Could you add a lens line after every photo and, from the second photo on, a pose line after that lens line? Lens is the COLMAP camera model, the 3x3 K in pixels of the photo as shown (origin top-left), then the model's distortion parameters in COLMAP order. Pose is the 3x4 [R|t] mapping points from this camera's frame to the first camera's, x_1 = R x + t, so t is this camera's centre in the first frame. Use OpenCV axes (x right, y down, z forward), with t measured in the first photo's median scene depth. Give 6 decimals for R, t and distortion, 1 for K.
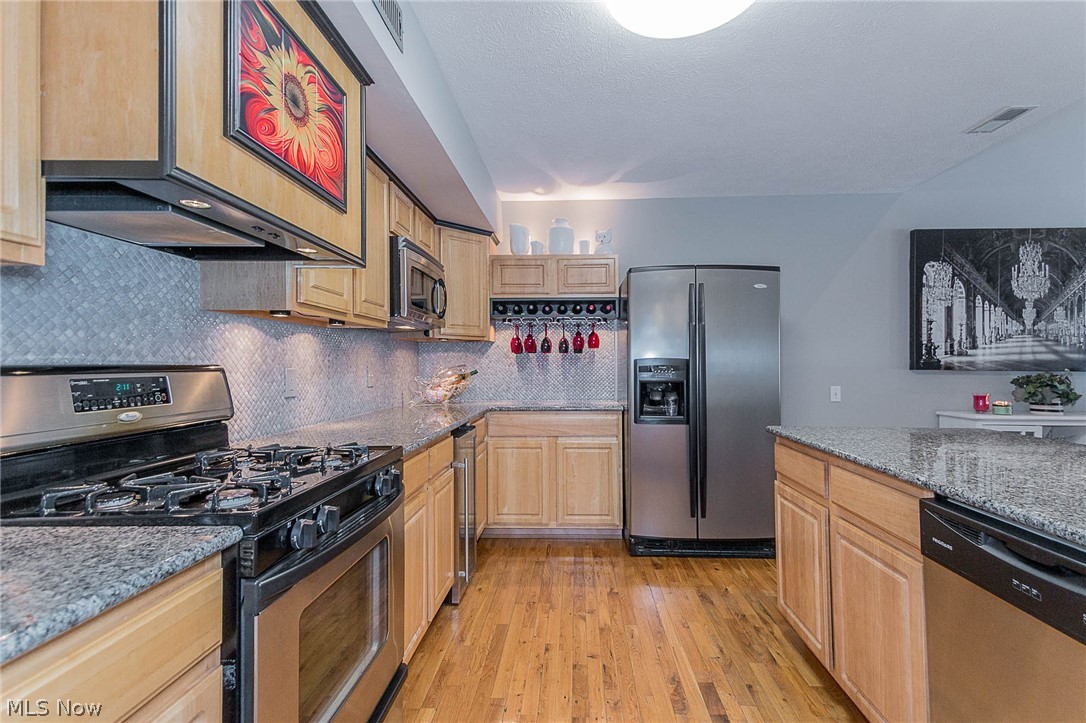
lens RADIAL K [[502.3, 0, 548.2], [0, 502.3, 375.2], [0, 0, 1]] dist [0.031202, 0.000153]
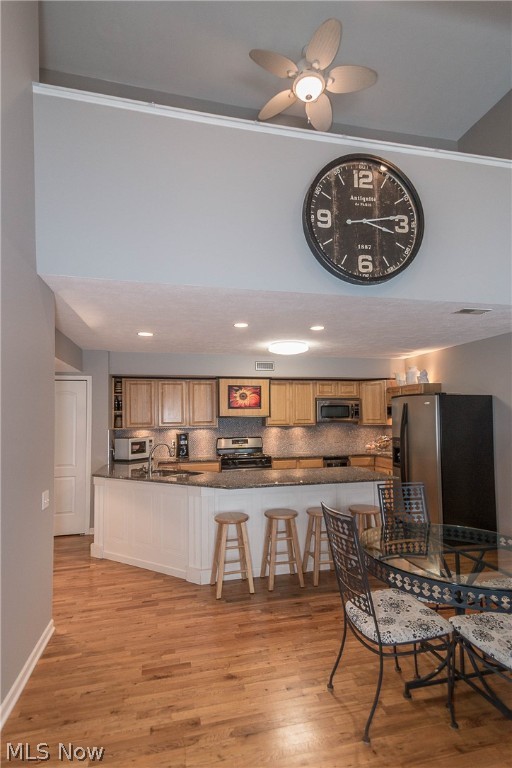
lens RADIAL K [[398.5, 0, 267.1], [0, 398.5, 408.4], [0, 0, 1]] dist [0.032508, 0.000195]
pose [[0.285885, -0.022222, -0.958006, 1.542038], [-0.010433, 0.999600, -0.026300, -0.095938], [0.958207, 0.017514, 0.285539, -0.036137]]
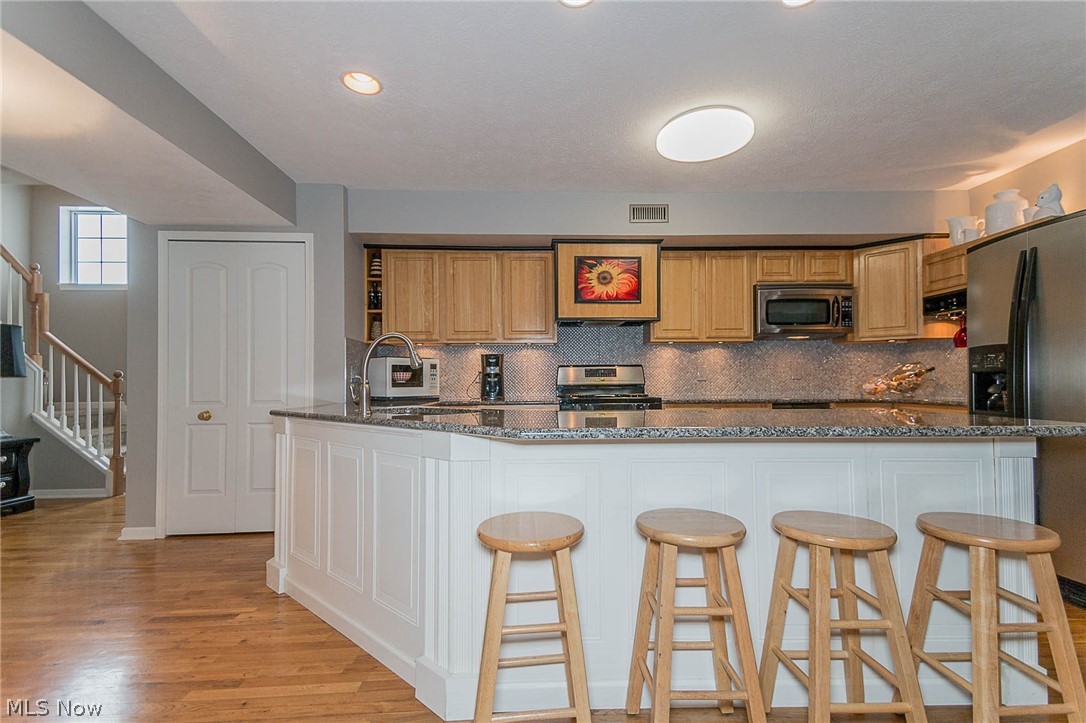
lens RADIAL K [[502.3, 0, 548.2], [0, 502.3, 375.2], [0, 0, 1]] dist [0.031202, 0.000153]
pose [[0.075942, -0.009474, -0.997067, 0.931471], [-0.017748, 0.999784, -0.010852, 0.035409], [0.996954, 0.018520, 0.075757, 0.158243]]
